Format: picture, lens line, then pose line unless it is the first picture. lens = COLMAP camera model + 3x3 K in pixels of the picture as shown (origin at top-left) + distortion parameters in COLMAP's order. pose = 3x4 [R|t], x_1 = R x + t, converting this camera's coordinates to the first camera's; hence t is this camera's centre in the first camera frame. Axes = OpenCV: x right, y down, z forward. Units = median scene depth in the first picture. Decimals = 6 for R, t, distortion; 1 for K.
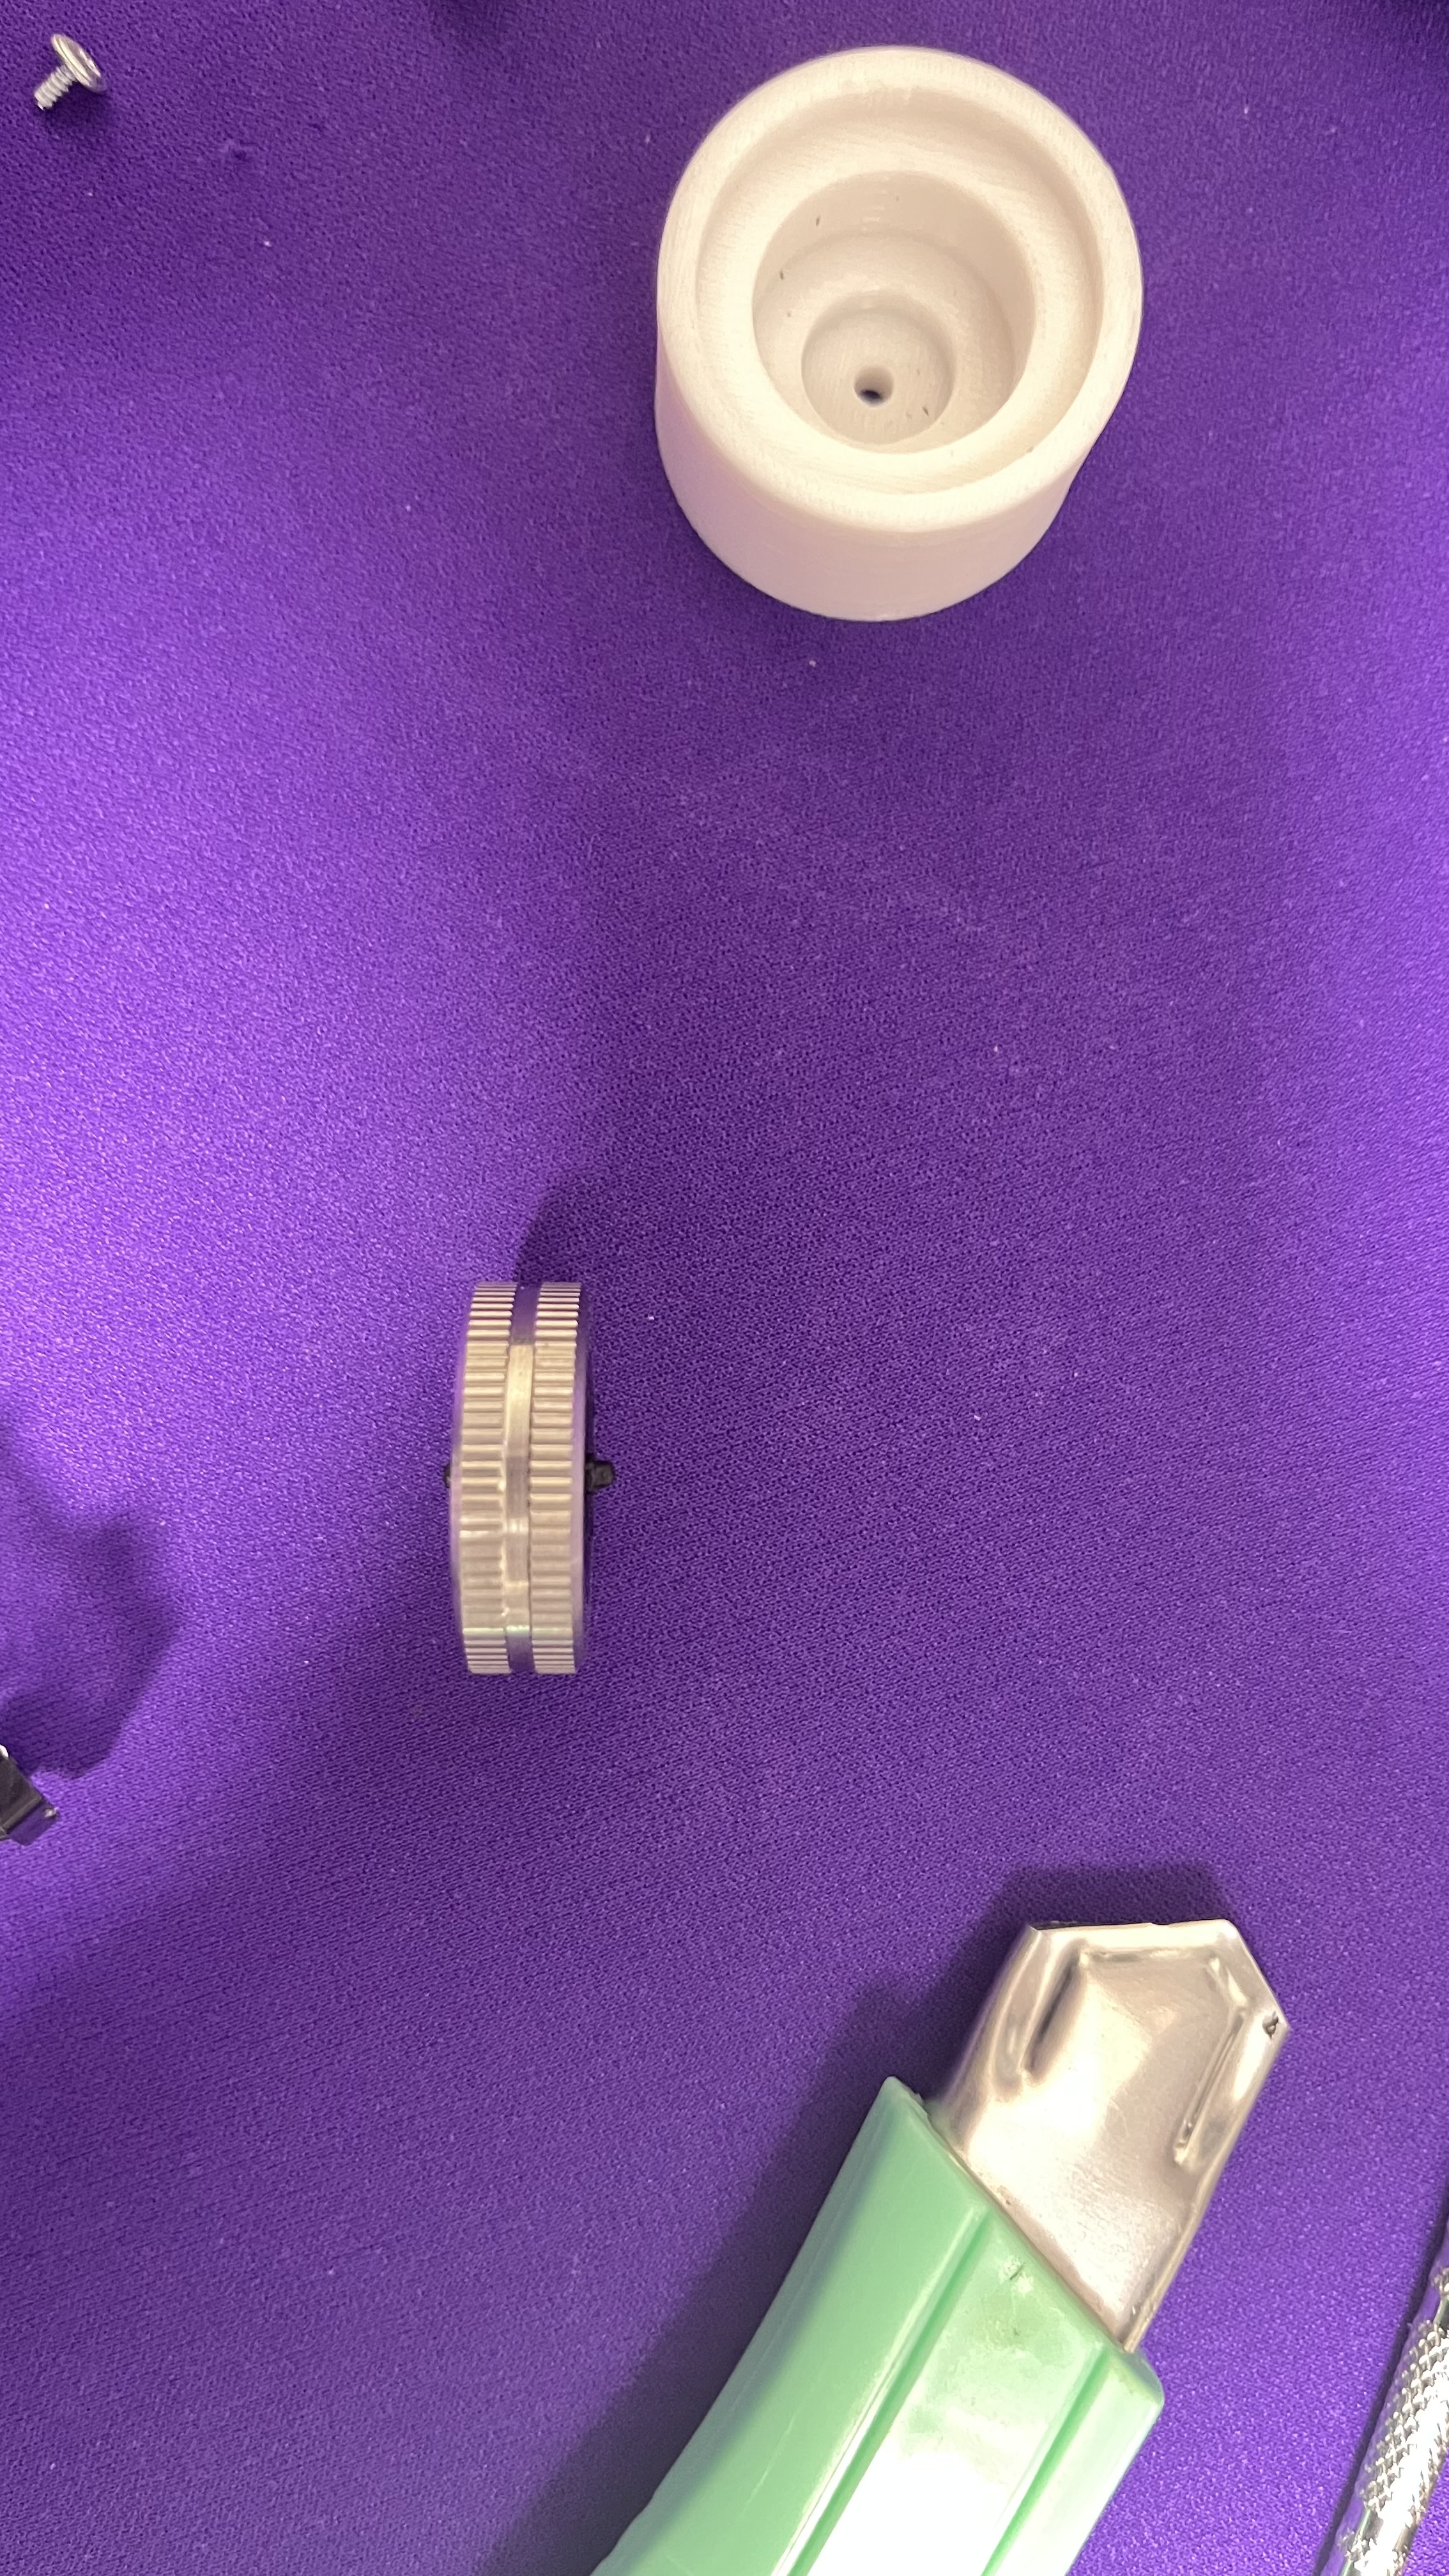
lens RADIAL K [[2077.0, 0, 729.0], [0, 2077.0, 1296.3], [0, 0, 1]] dist [-0.002027, -0.008054]
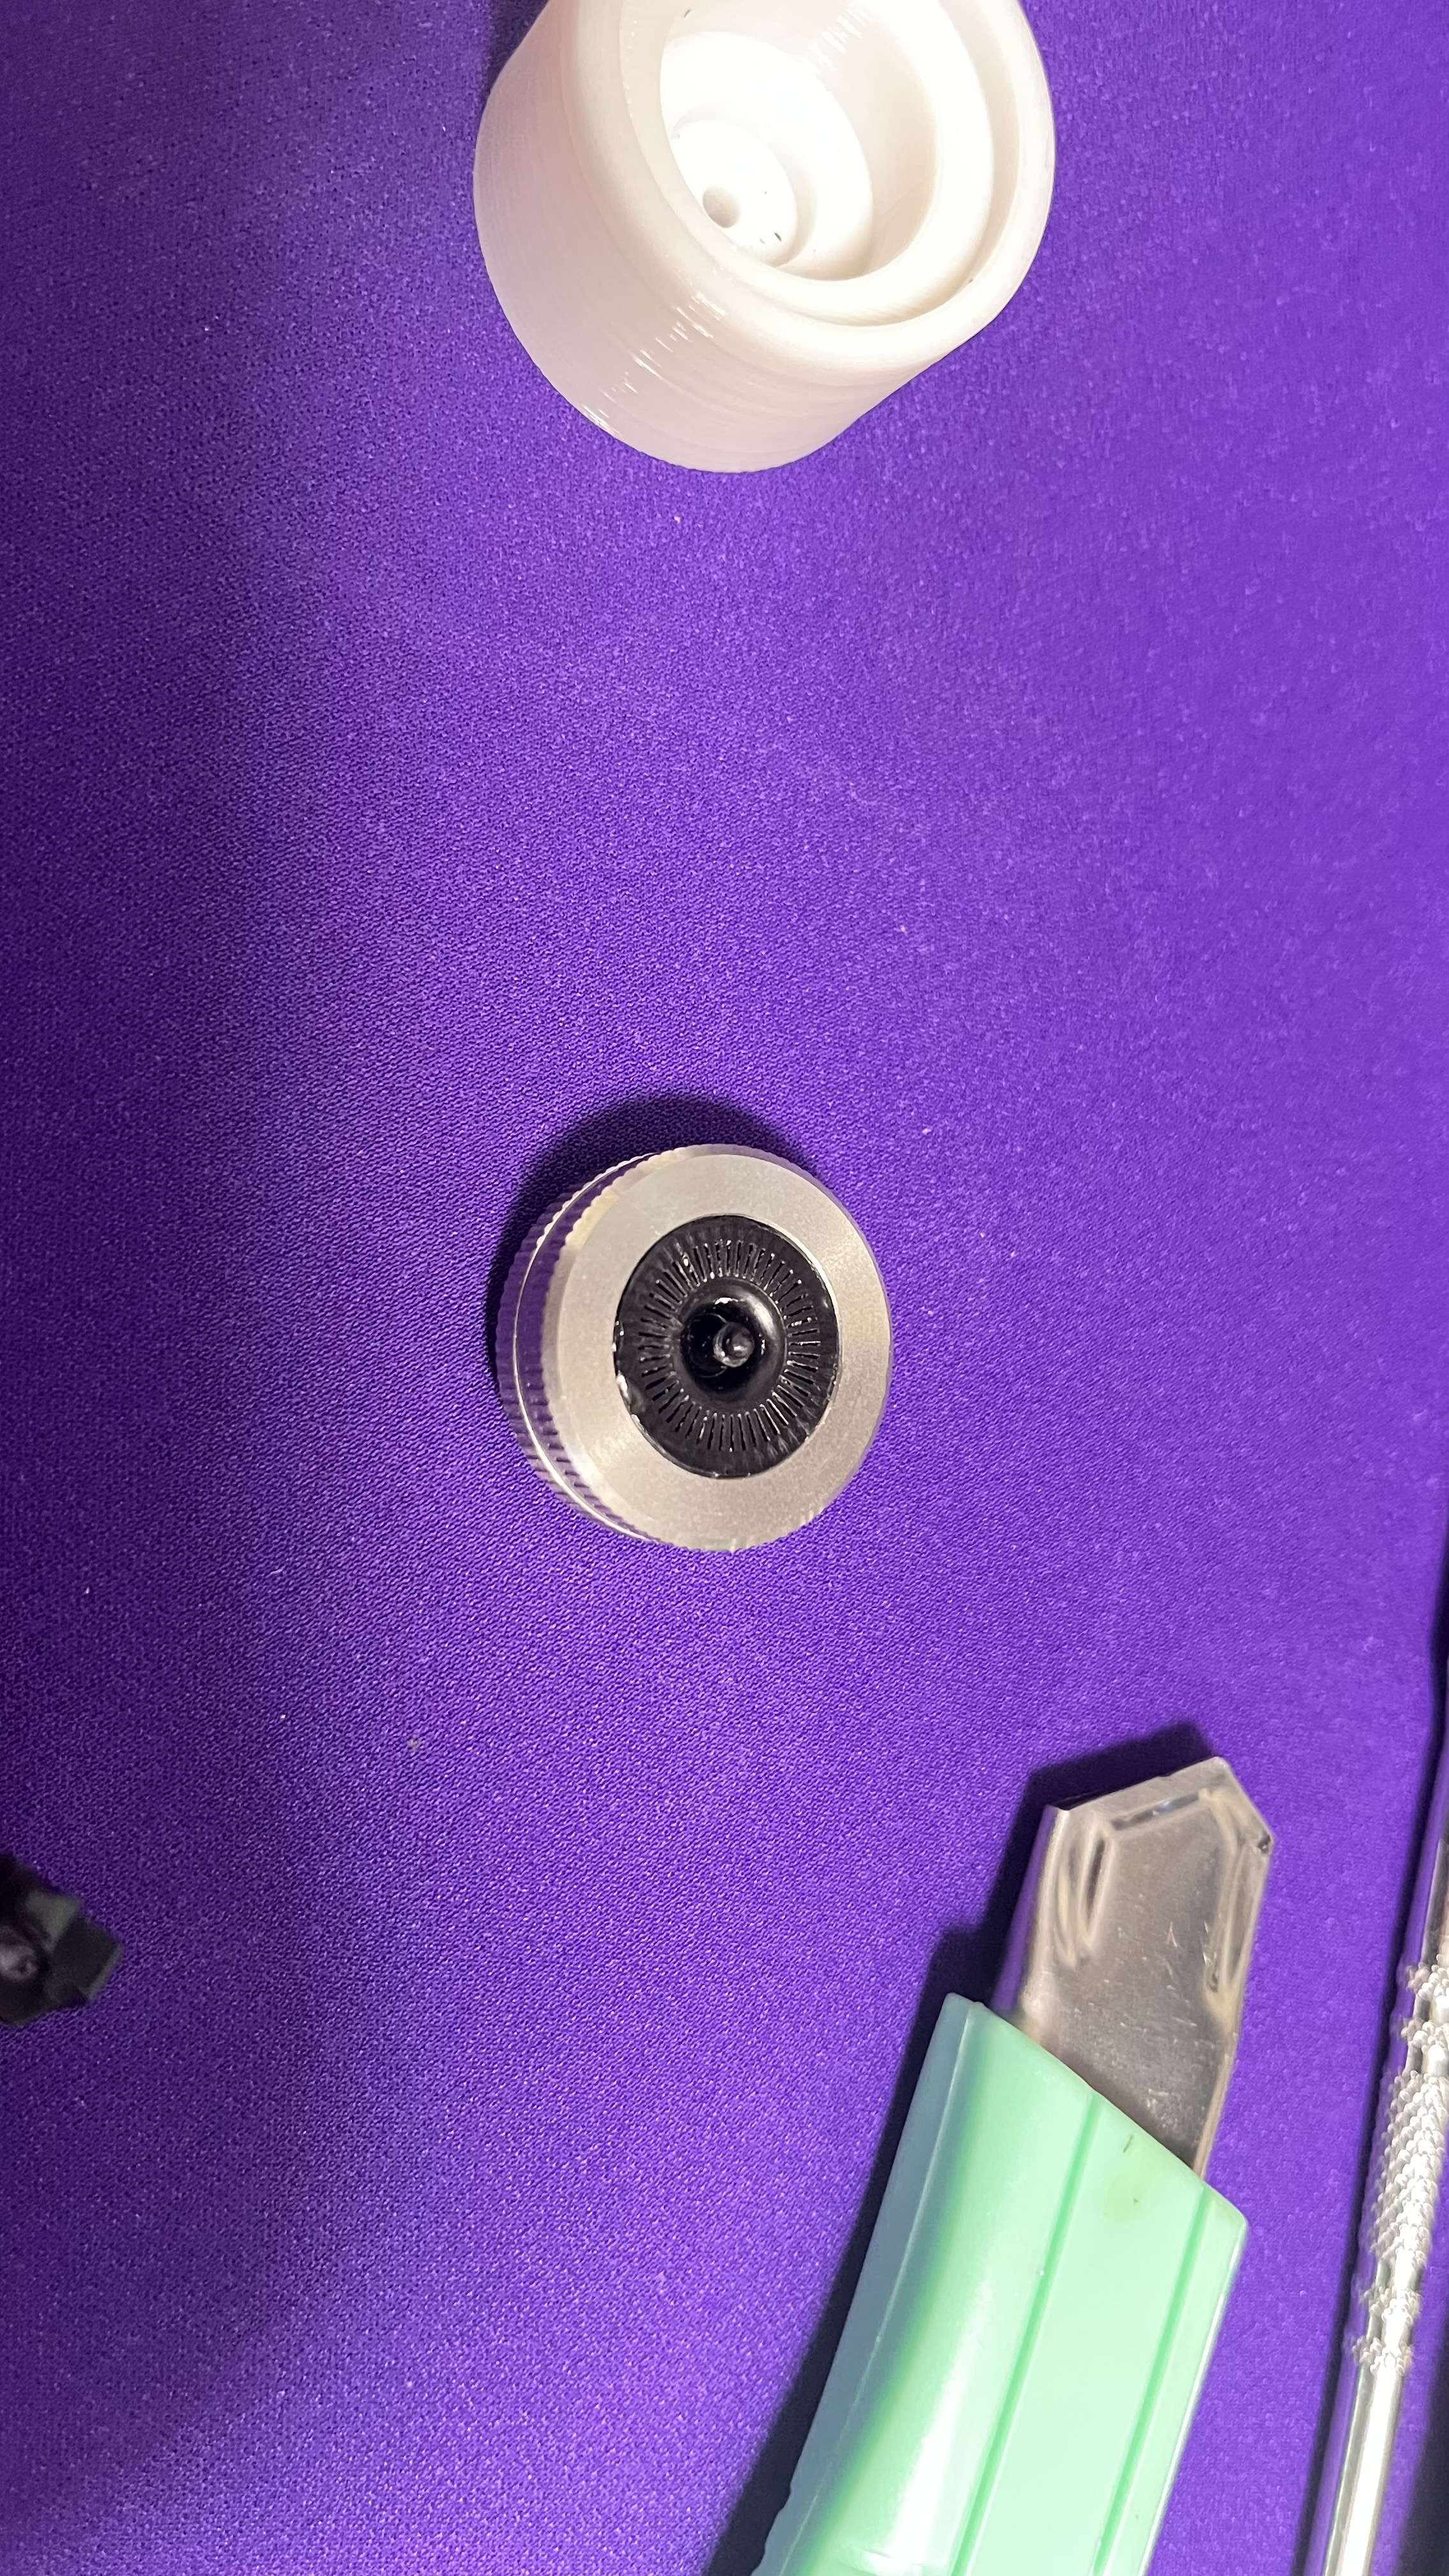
lens RADIAL K [[2077.0, 0, 729.0], [0, 2077.0, 1296.3], [0, 0, 1]] dist [-0.002027, -0.008054]
pose [[0.908244, -0.149776, 0.390718, -0.343660], [0.128789, 0.988477, 0.079542, -0.038016], [-0.398129, -0.021923, 0.917067, 0.150668]]
